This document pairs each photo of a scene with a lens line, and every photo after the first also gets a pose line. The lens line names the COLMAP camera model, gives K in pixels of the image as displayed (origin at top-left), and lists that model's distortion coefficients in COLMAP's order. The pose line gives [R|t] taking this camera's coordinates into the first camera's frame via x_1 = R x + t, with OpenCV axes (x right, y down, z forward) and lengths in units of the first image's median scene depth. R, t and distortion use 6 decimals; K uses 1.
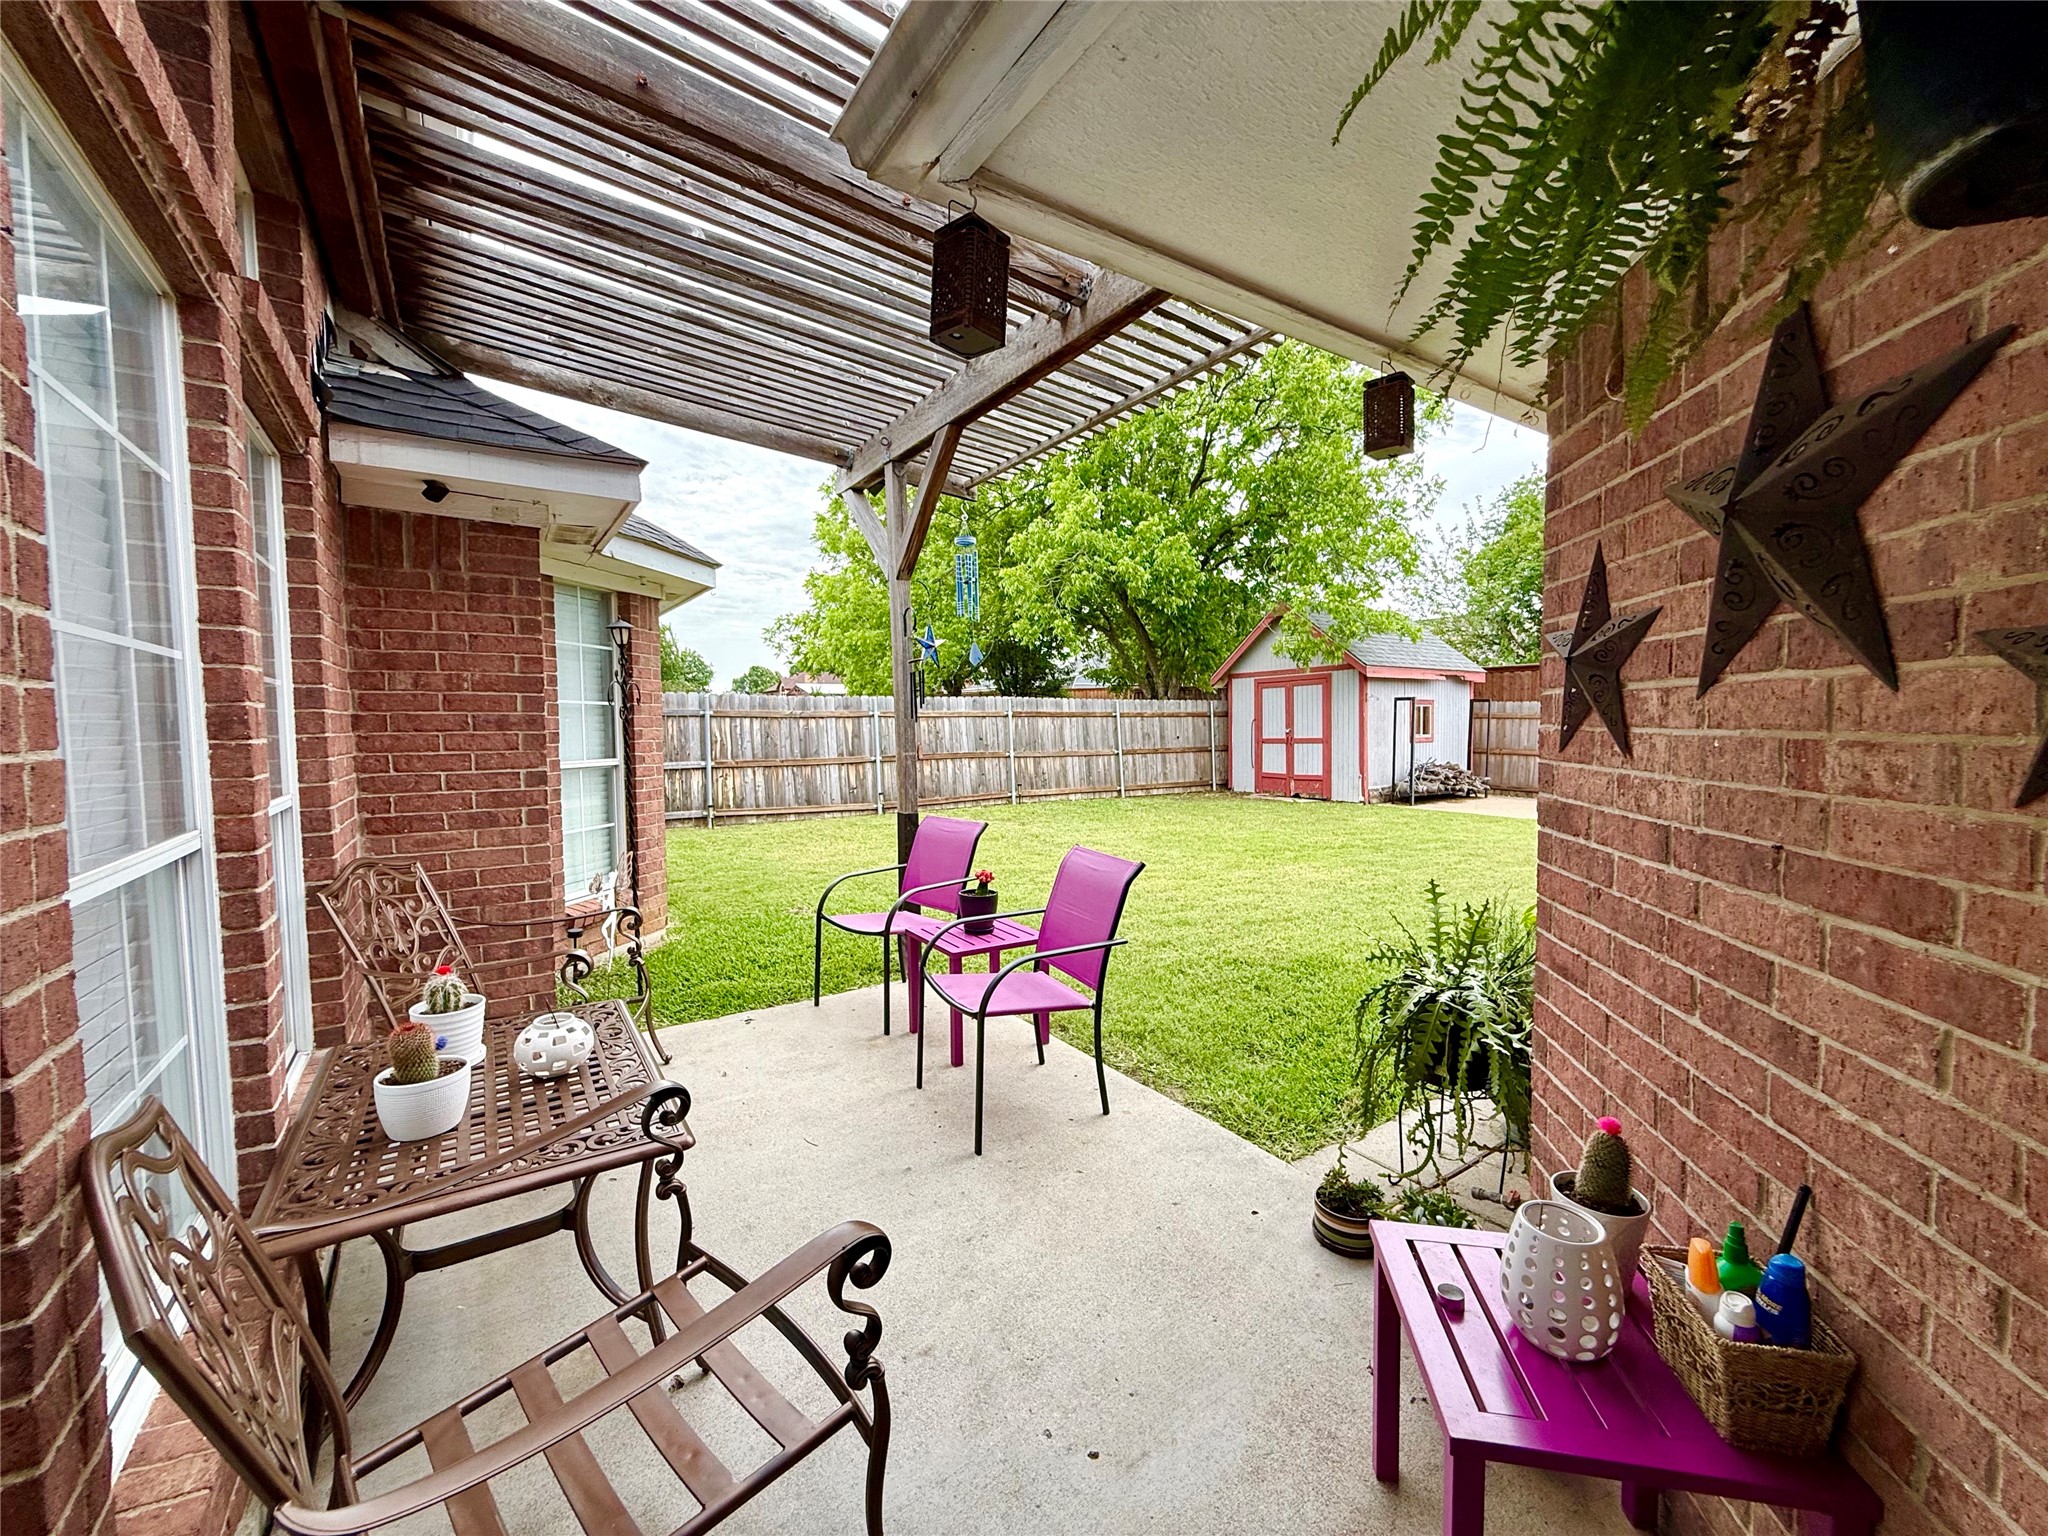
lens RADIAL K [[816.8, 0, 1014.3], [0, 816.8, 773.2], [0, 0, 1]] dist [-0.000559, -0.000018]
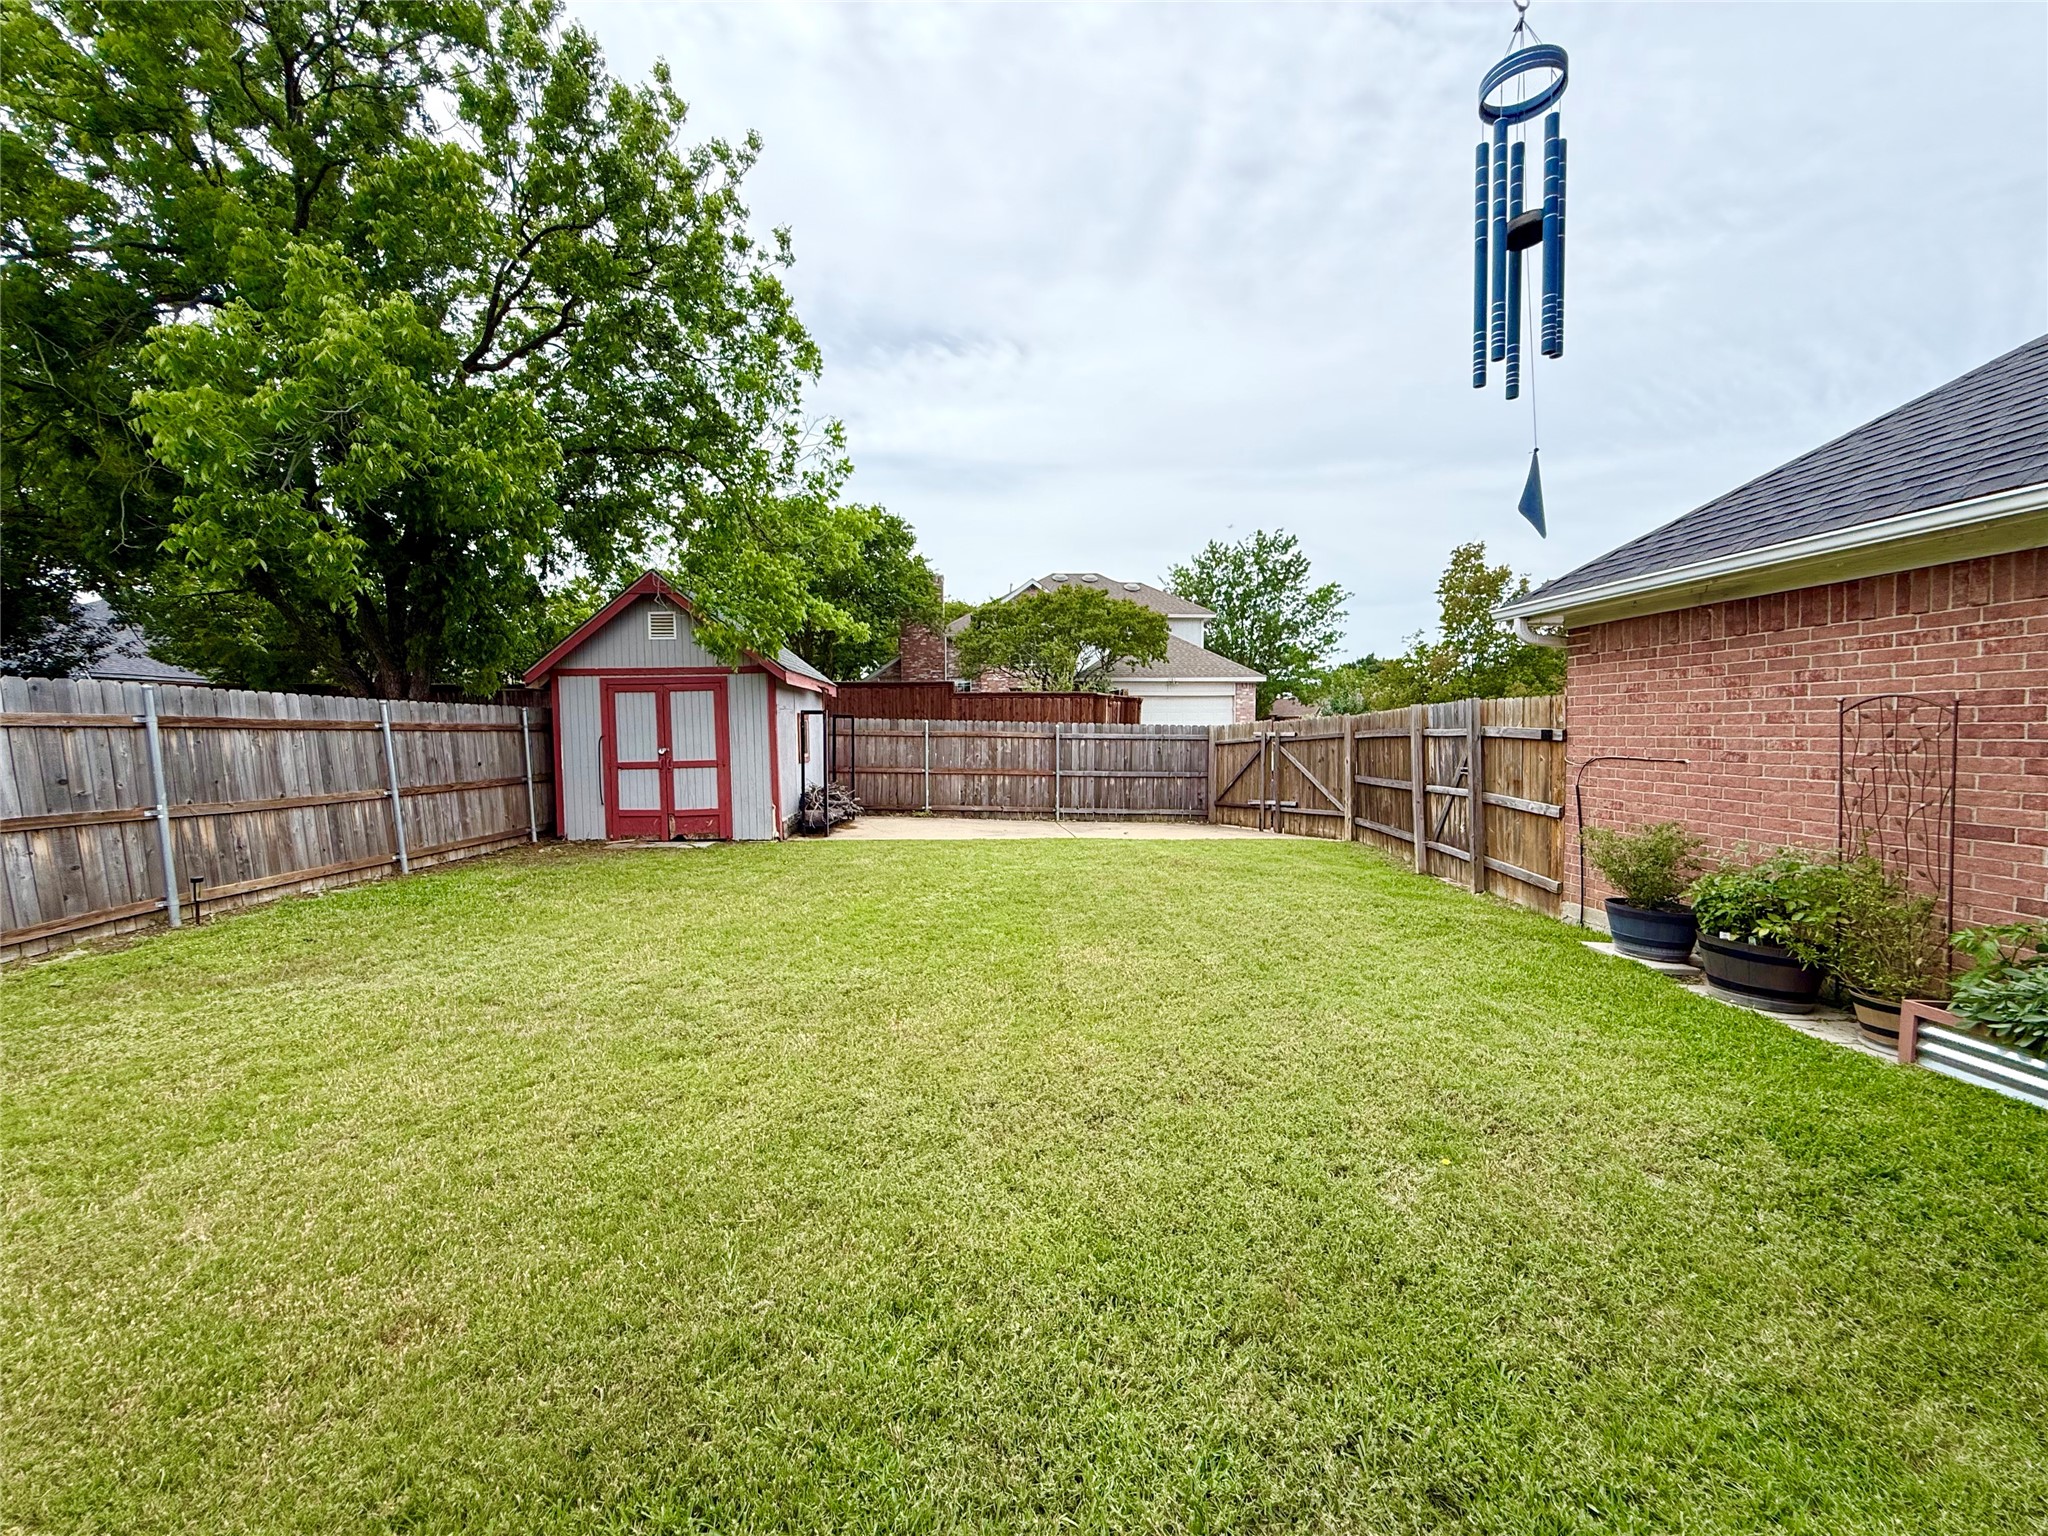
lens RADIAL K [[816.8, 0, 1020.9], [0, 816.8, 768.9], [0, 0, 1]] dist [-0.000559, -0.000018]
pose [[0.514418, -0.030947, 0.856981, -0.134229], [0.052664, 0.998602, 0.004449, -0.023223], [-0.855921, 0.042844, 0.515329, 0.352776]]
